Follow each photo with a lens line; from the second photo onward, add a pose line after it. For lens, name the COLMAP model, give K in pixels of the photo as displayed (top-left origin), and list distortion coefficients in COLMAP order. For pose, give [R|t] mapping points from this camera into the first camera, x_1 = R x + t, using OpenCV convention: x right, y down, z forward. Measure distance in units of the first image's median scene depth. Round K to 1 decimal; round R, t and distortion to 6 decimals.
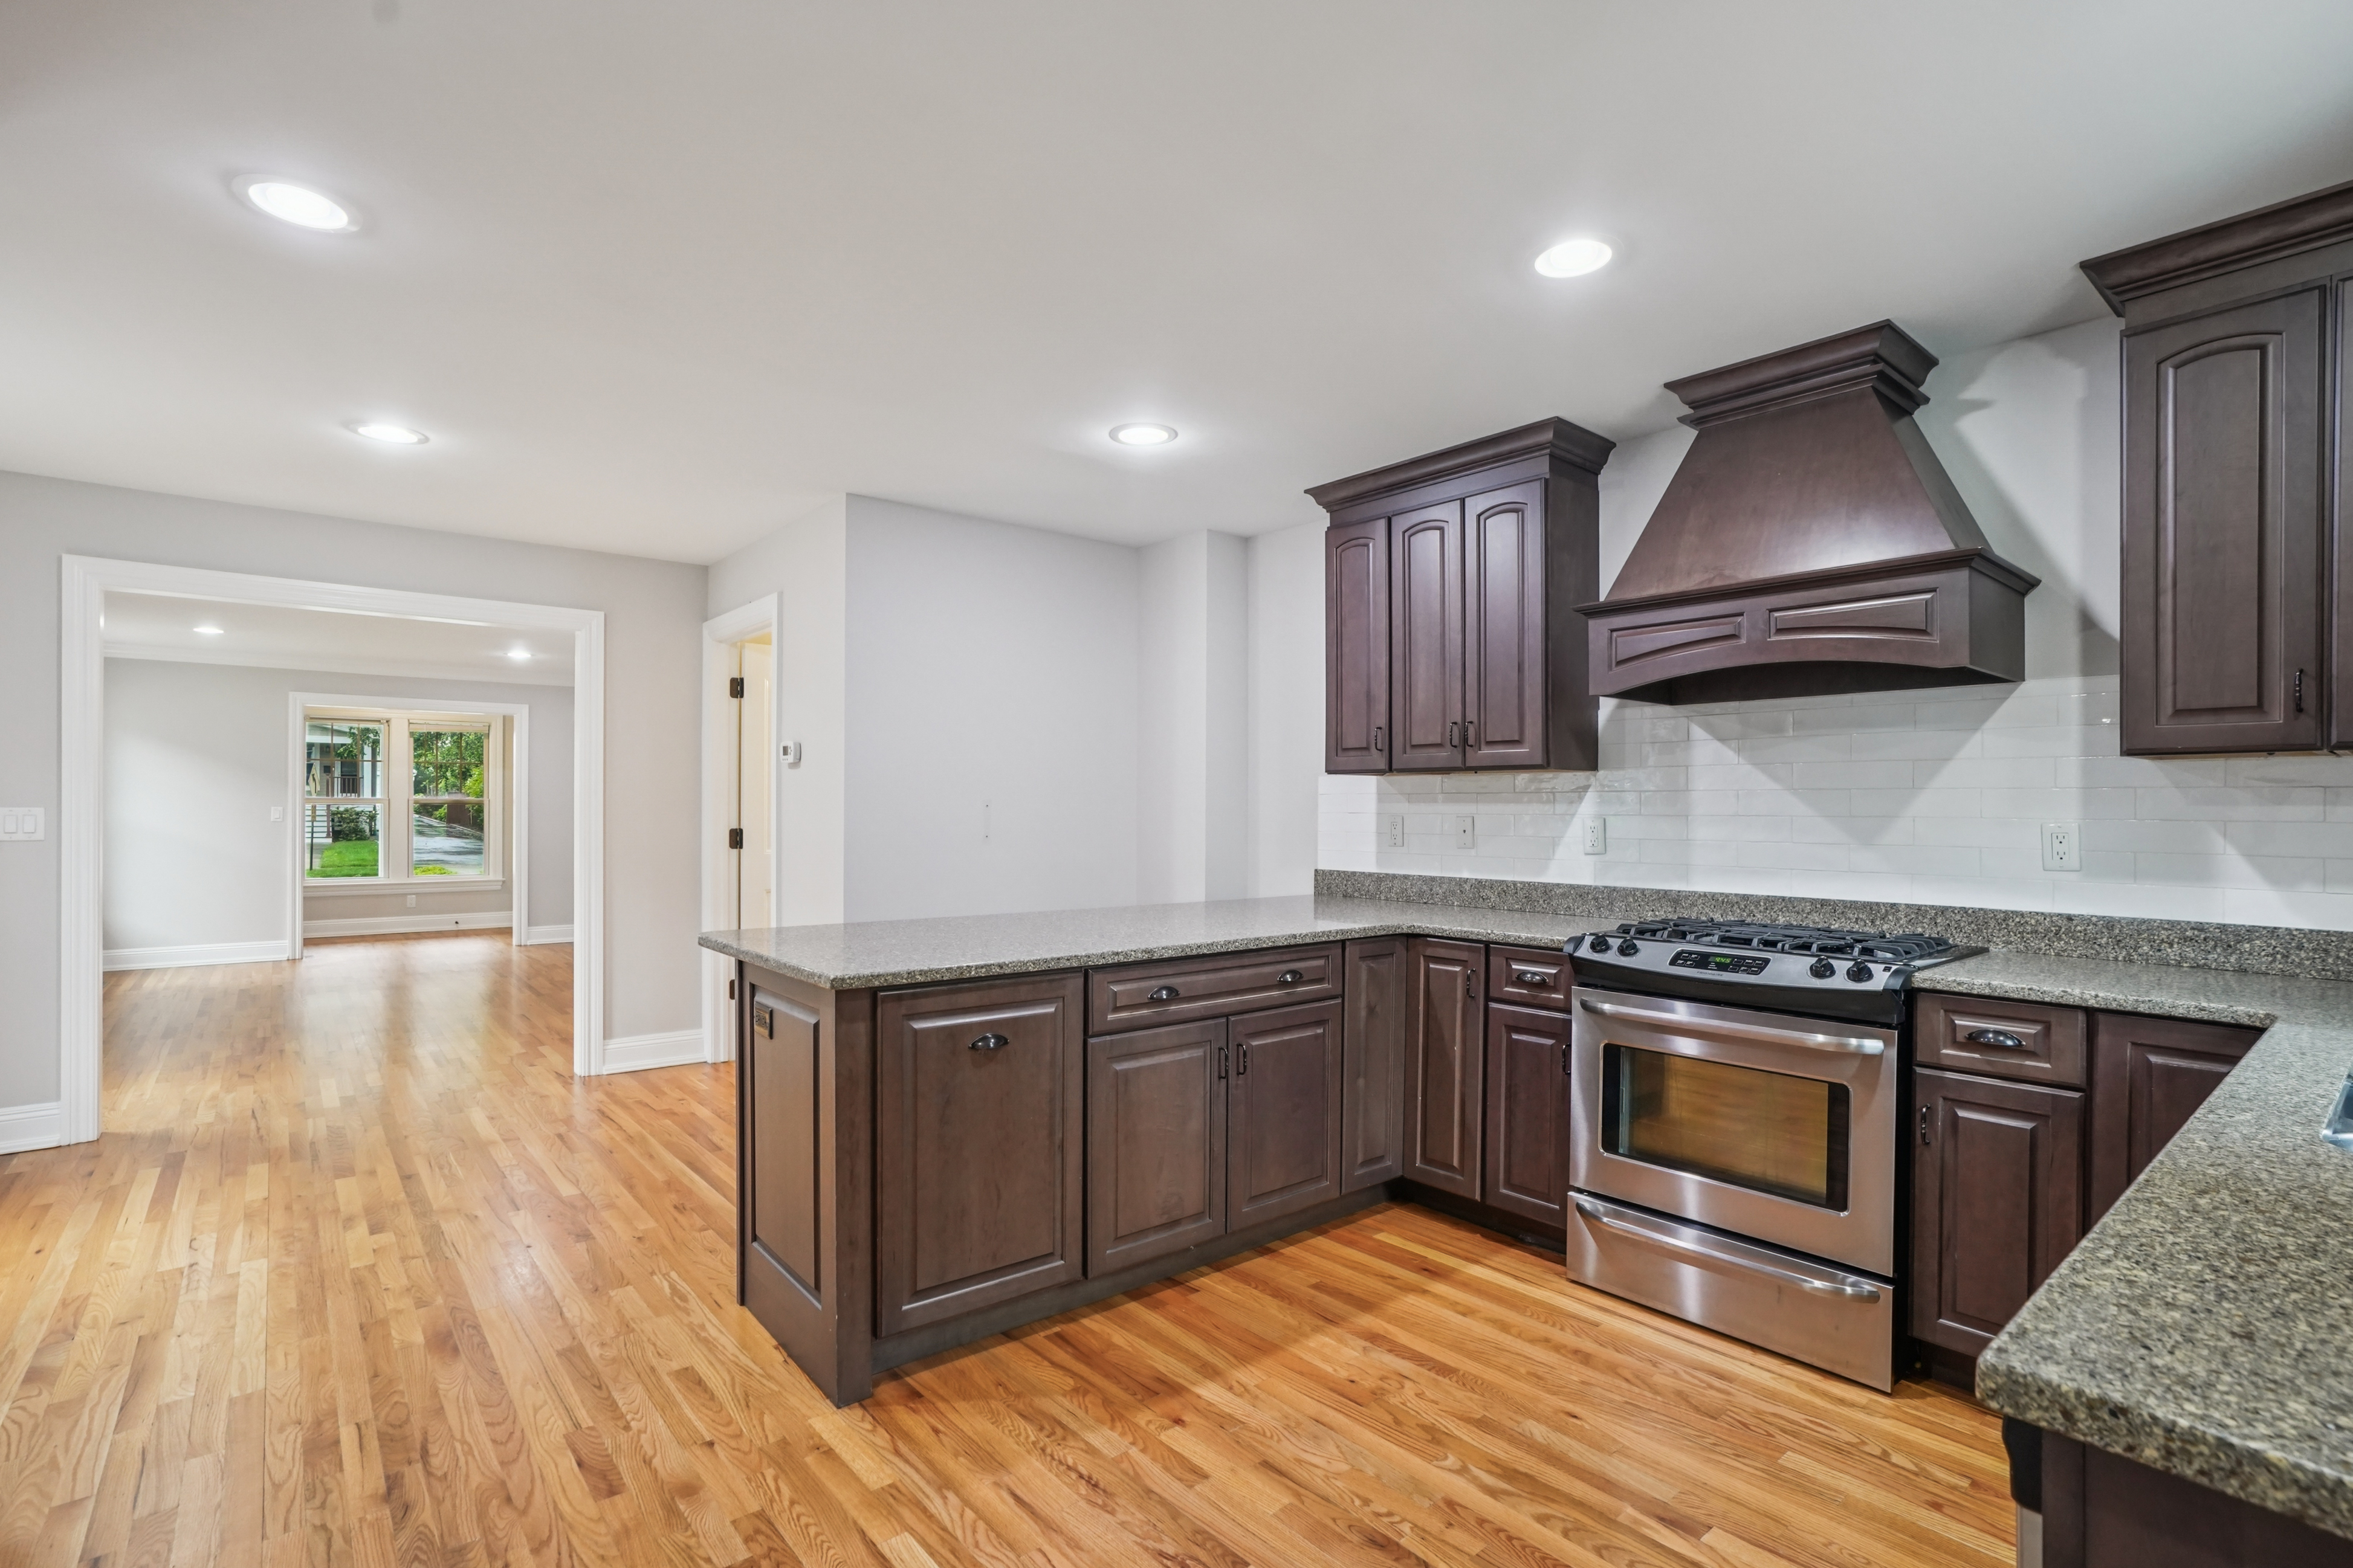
lens RADIAL K [[1113.2, 0, 1162.3], [0, 1113.2, 802.6], [0, 0, 1]] dist [-0.053007, 0.023495]
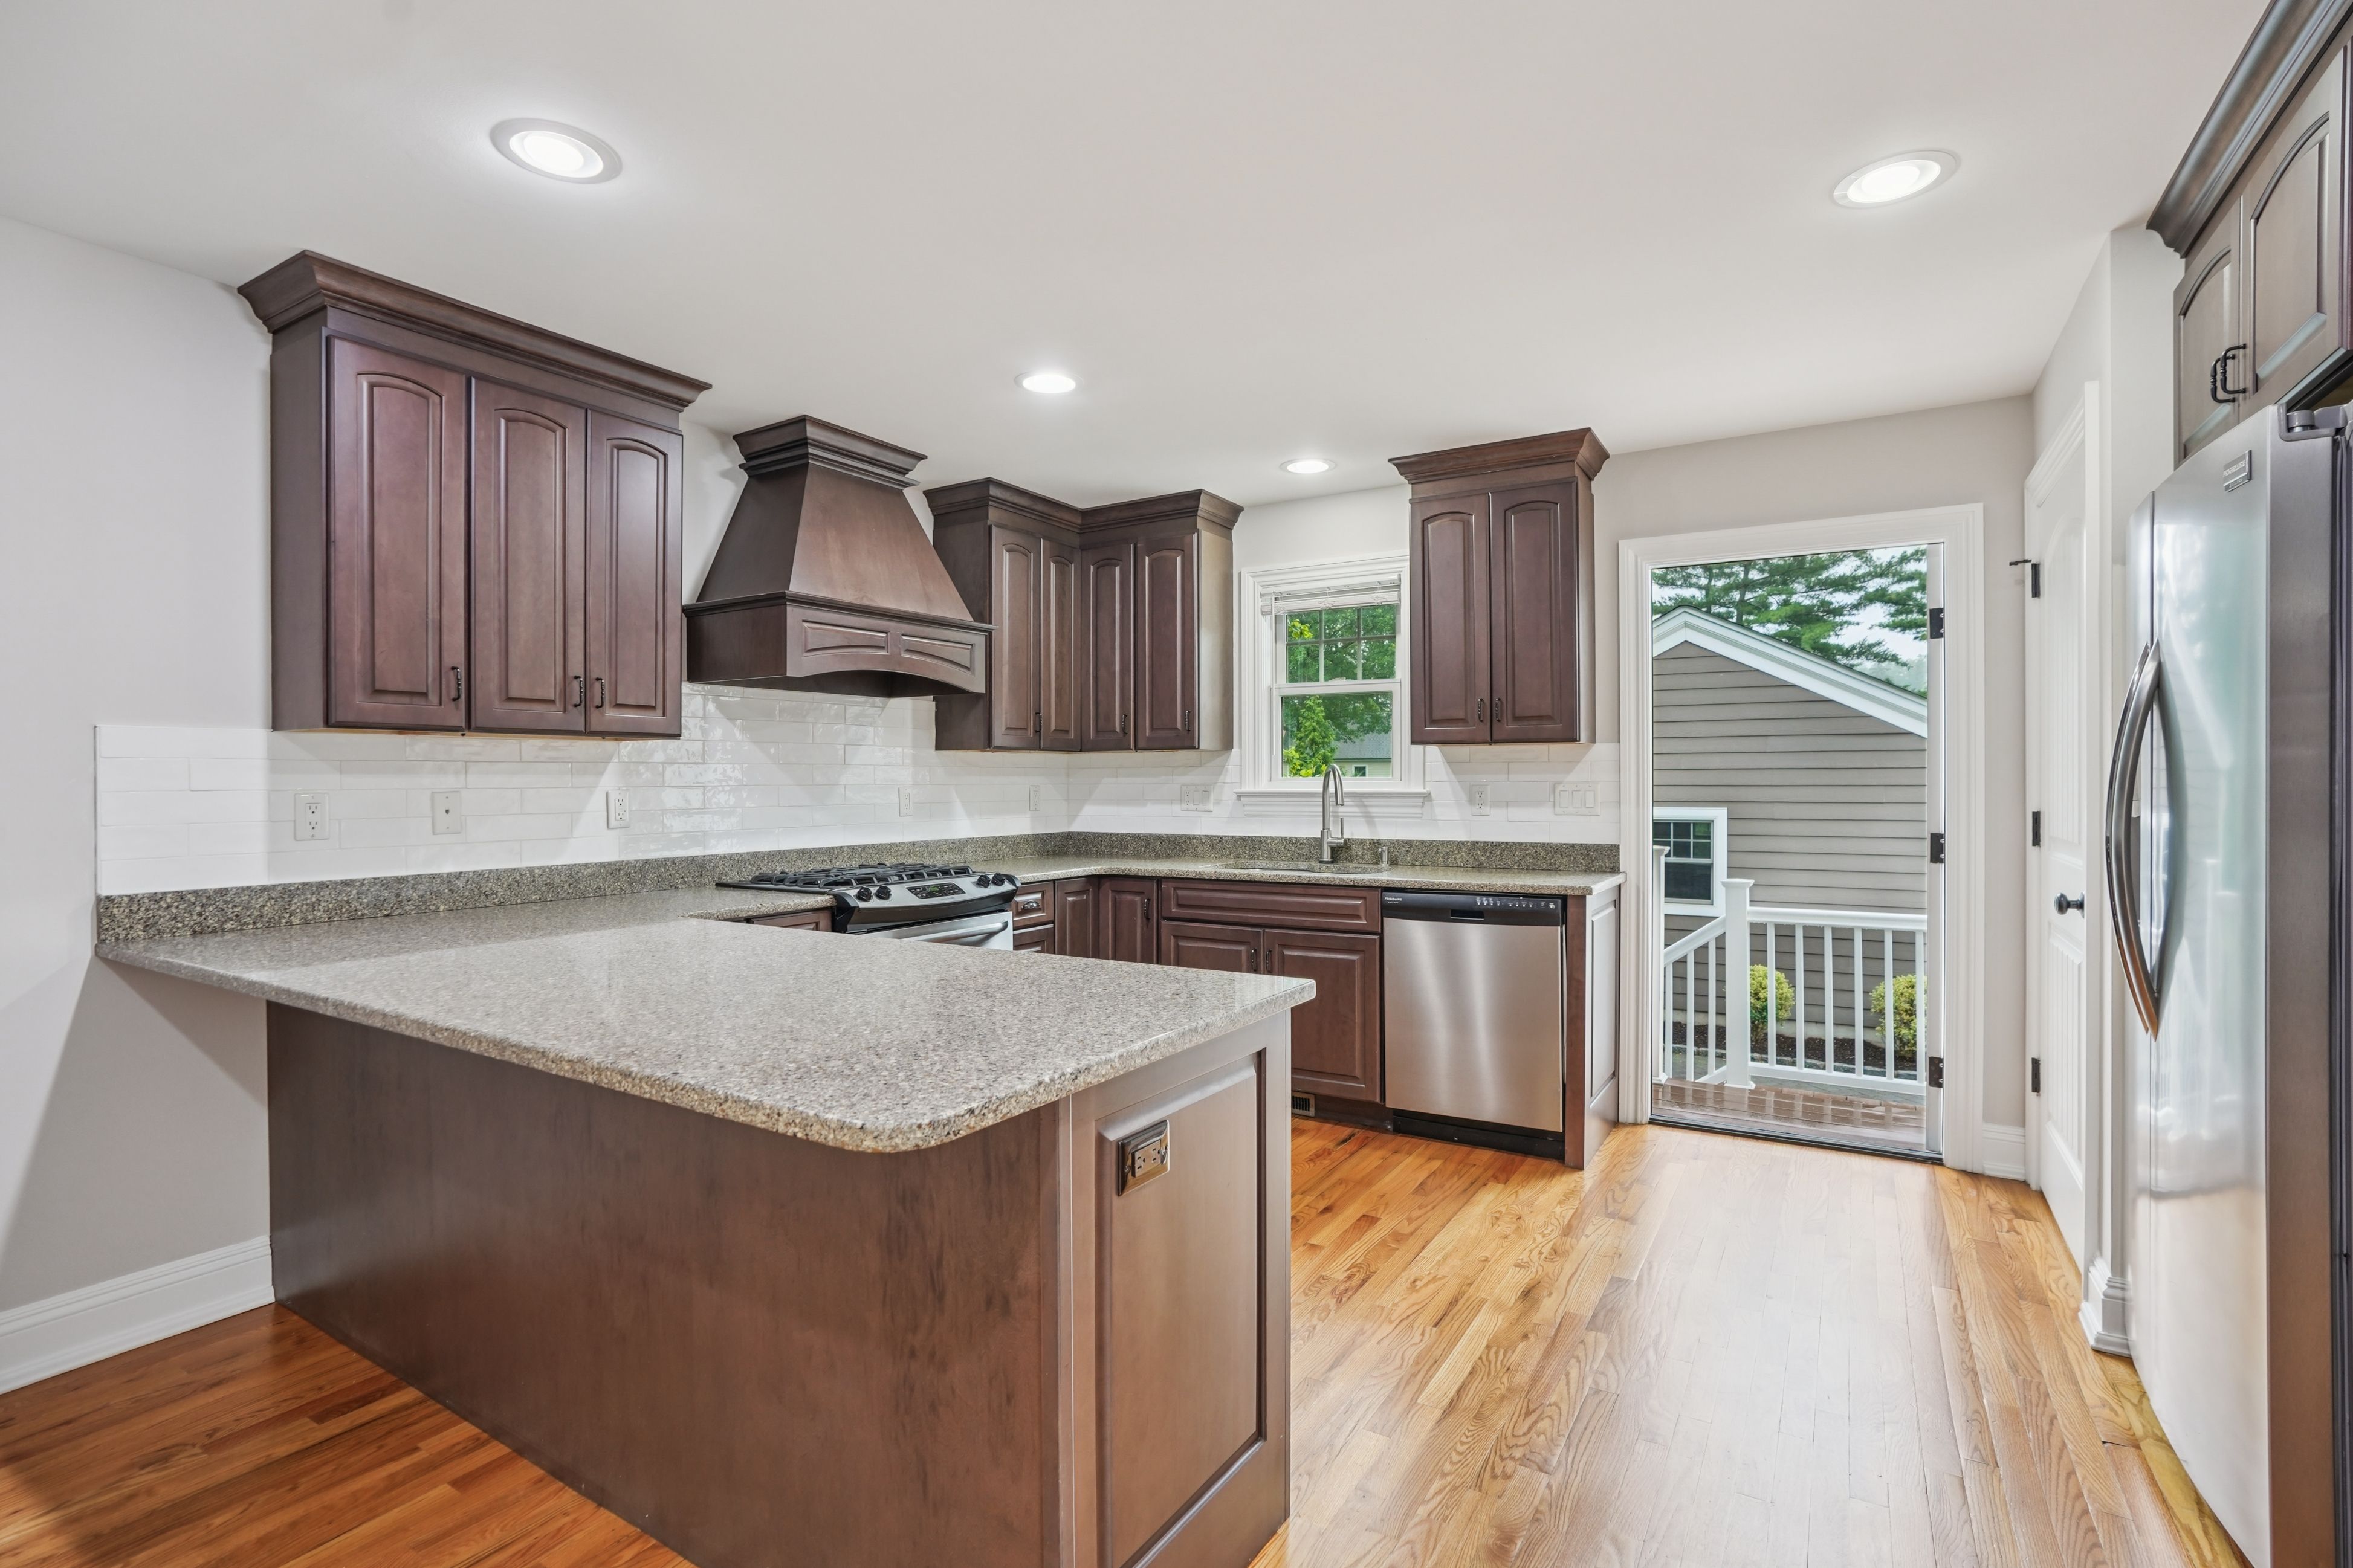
lens RADIAL K [[1113.2, 0, 1165.9], [0, 1113.2, 788.1], [0, 0, 1]] dist [-0.053007, 0.023495]
pose [[-0.324631, -0.010456, 0.945783, -0.664291], [-0.001600, 0.999944, 0.010506, 0.001450], [-0.945839, 0.001898, -0.324629, 0.869799]]
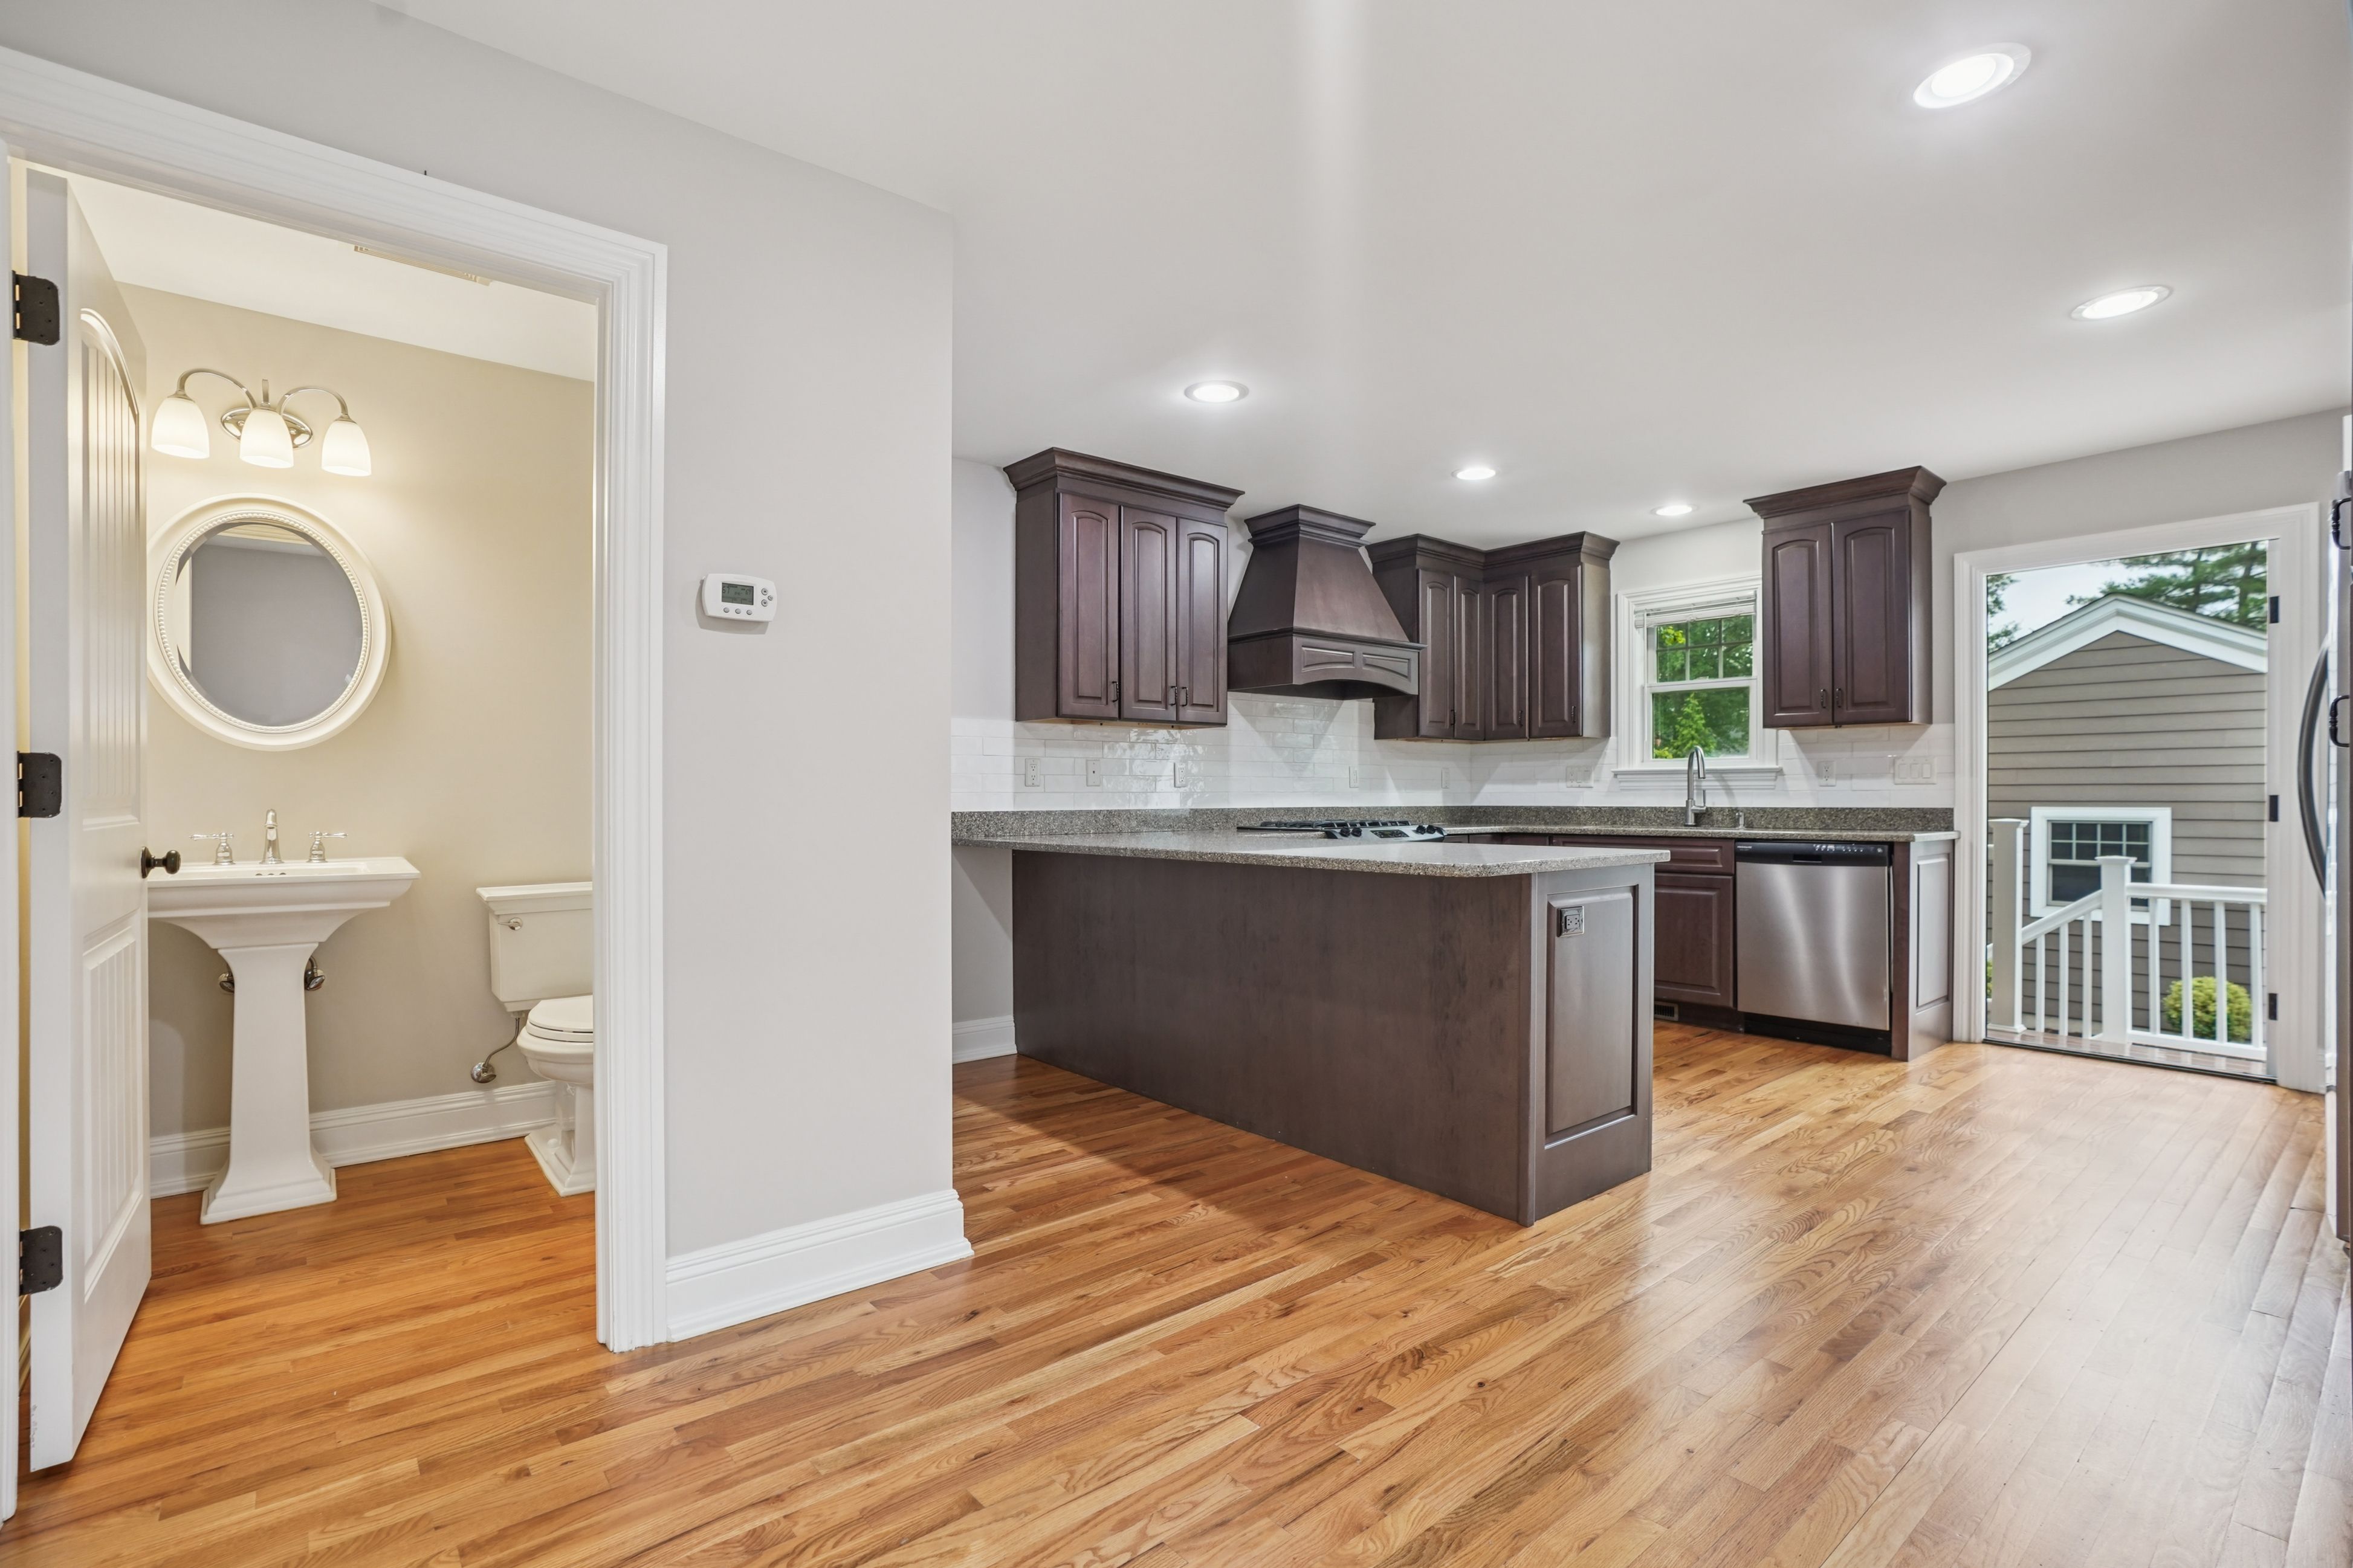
lens RADIAL K [[1113.2, 0, 1157.2], [0, 1113.2, 801.1], [0, 0, 1]] dist [-0.053007, 0.023495]
pose [[-0.008907, -0.009311, 0.999917, -1.073911], [-0.002842, 0.999953, 0.009286, 0.052121], [-0.999956, -0.002760, -0.008933, 1.053099]]
